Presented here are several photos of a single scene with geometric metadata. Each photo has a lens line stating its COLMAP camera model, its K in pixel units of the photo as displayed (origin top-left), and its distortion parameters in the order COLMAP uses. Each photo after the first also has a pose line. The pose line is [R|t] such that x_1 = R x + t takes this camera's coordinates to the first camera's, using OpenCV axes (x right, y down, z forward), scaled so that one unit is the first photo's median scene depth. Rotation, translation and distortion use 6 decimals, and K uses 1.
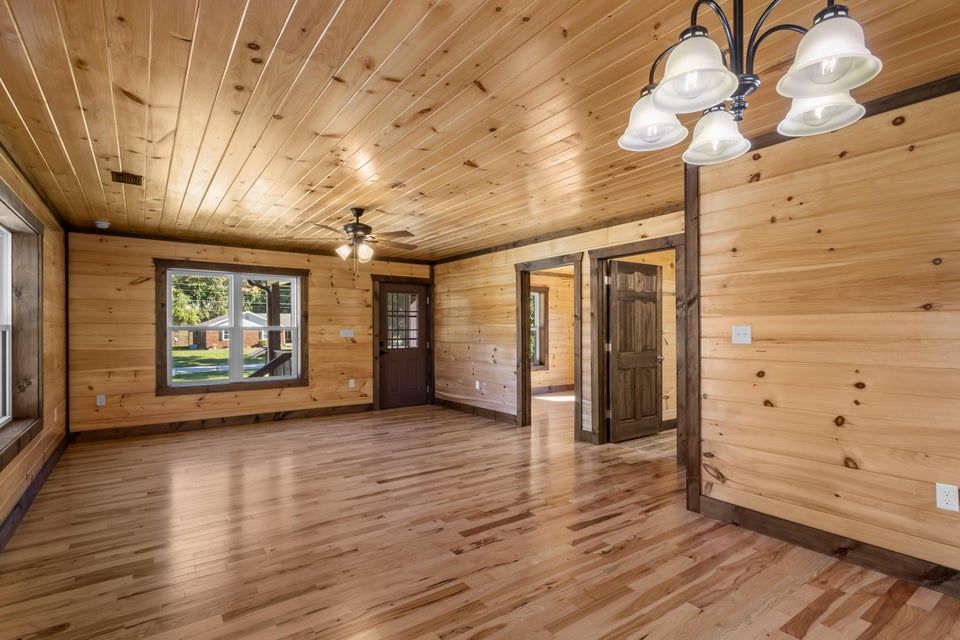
lens RADIAL K [[457.5, 0, 483.5], [0, 457.5, 326.0], [0, 0, 1]] dist [0.017800, -0.002218]
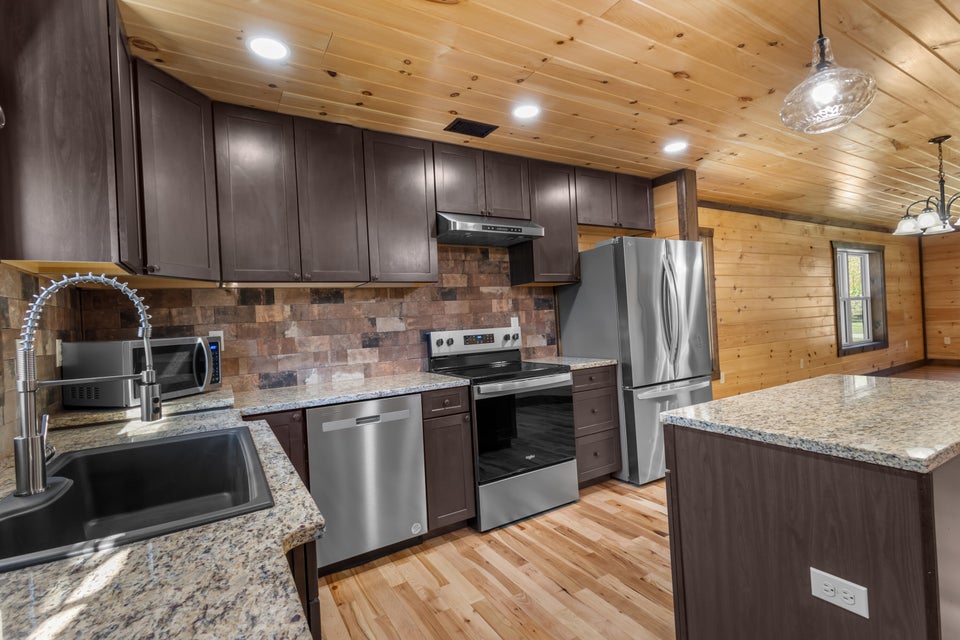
lens RADIAL K [[457.5, 0, 476.1], [0, 457.5, 321.2], [0, 0, 1]] dist [0.017800, -0.002218]
pose [[-0.084930, 0.002678, -0.996383, 0.952138], [0.061834, 0.998083, -0.002588, 0.002330], [0.994466, -0.061830, -0.084933, -0.479303]]
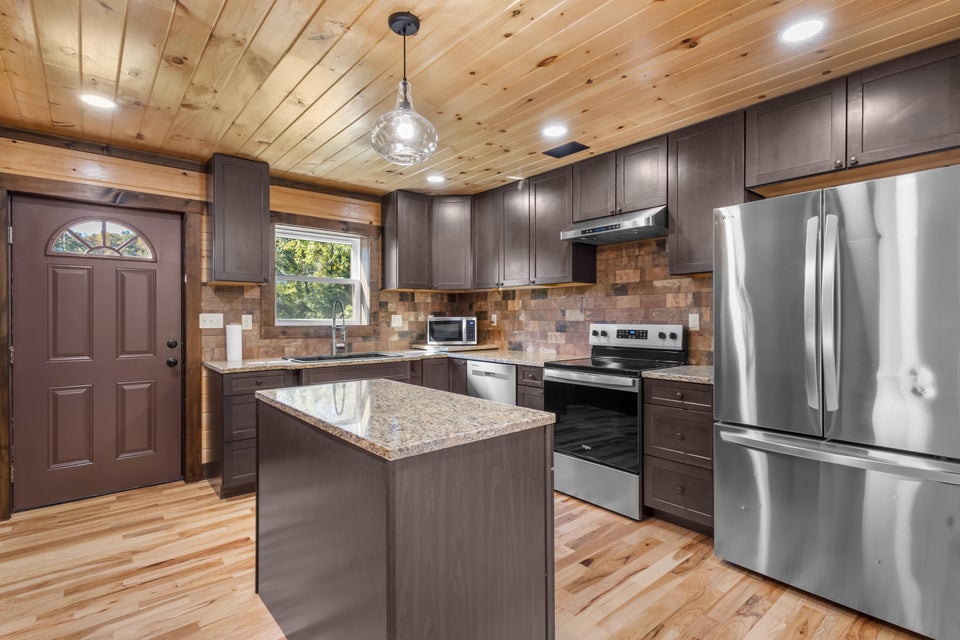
lens RADIAL K [[457.5, 0, 473.9], [0, 457.5, 319.5], [0, 0, 1]] dist [0.017800, -0.002218]
pose [[-0.997293, 0.005578, -0.073322, 0.540379], [0.005598, 0.999984, -0.000058, 0.004234], [0.073320, -0.000469, -0.997308, 0.169492]]
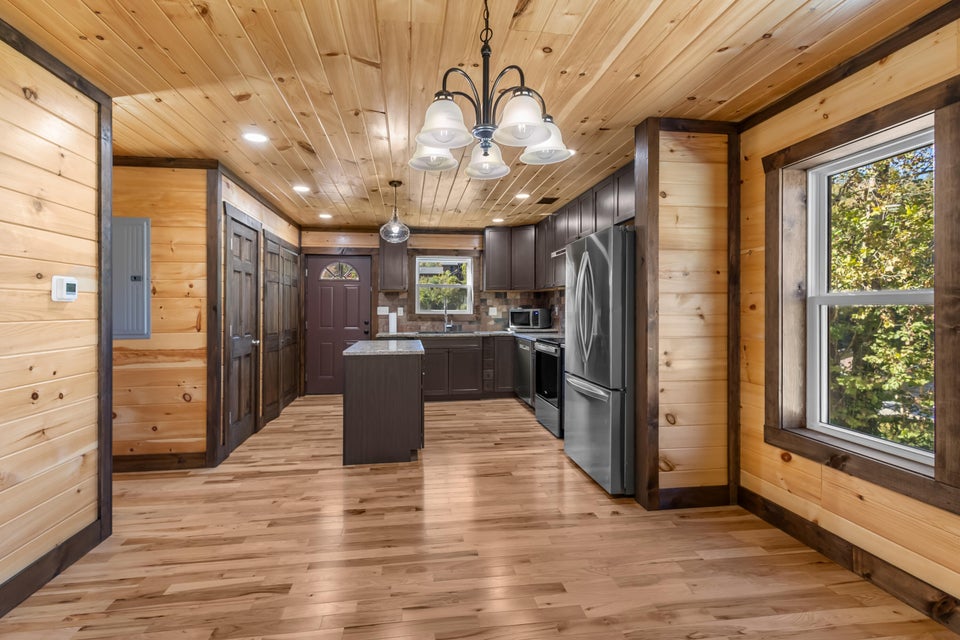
lens RADIAL K [[457.5, 0, 477.1], [0, 457.5, 311.1], [0, 0, 1]] dist [0.017800, -0.002218]
pose [[-0.887991, 0.001258, 0.459859, -0.009382], [0.001167, 0.999999, -0.000481, 0.006020], [-0.459859, 0.000109, -0.887992, 0.518145]]
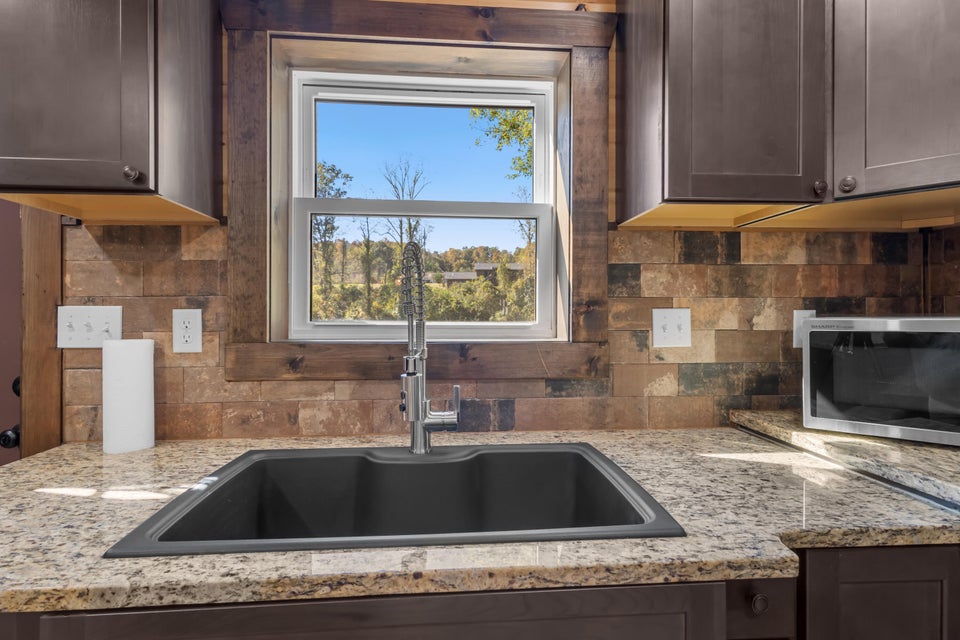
lens RADIAL K [[457.5, 0, 481.4], [0, 457.5, 313.3], [0, 0, 1]] dist [0.017800, -0.002218]
pose [[-0.855888, 0.007135, 0.517112, 0.586942], [0.000617, 0.999918, -0.012775, -0.000271], [-0.517161, -0.010615, -0.855822, -0.521620]]
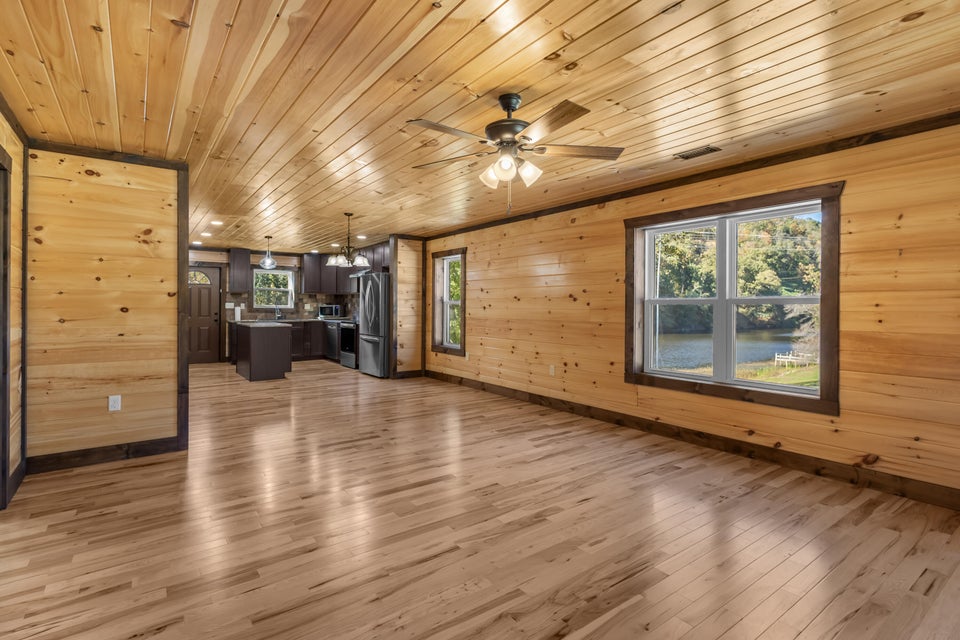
lens RADIAL K [[457.5, 0, 464.9], [0, 457.5, 307.6], [0, 0, 1]] dist [0.017800, -0.002218]
pose [[-0.999856, -0.003510, 0.016629, -0.210890], [-0.003567, 0.999988, -0.003403, 0.016861], [-0.016617, -0.003462, -0.999856, 1.495052]]
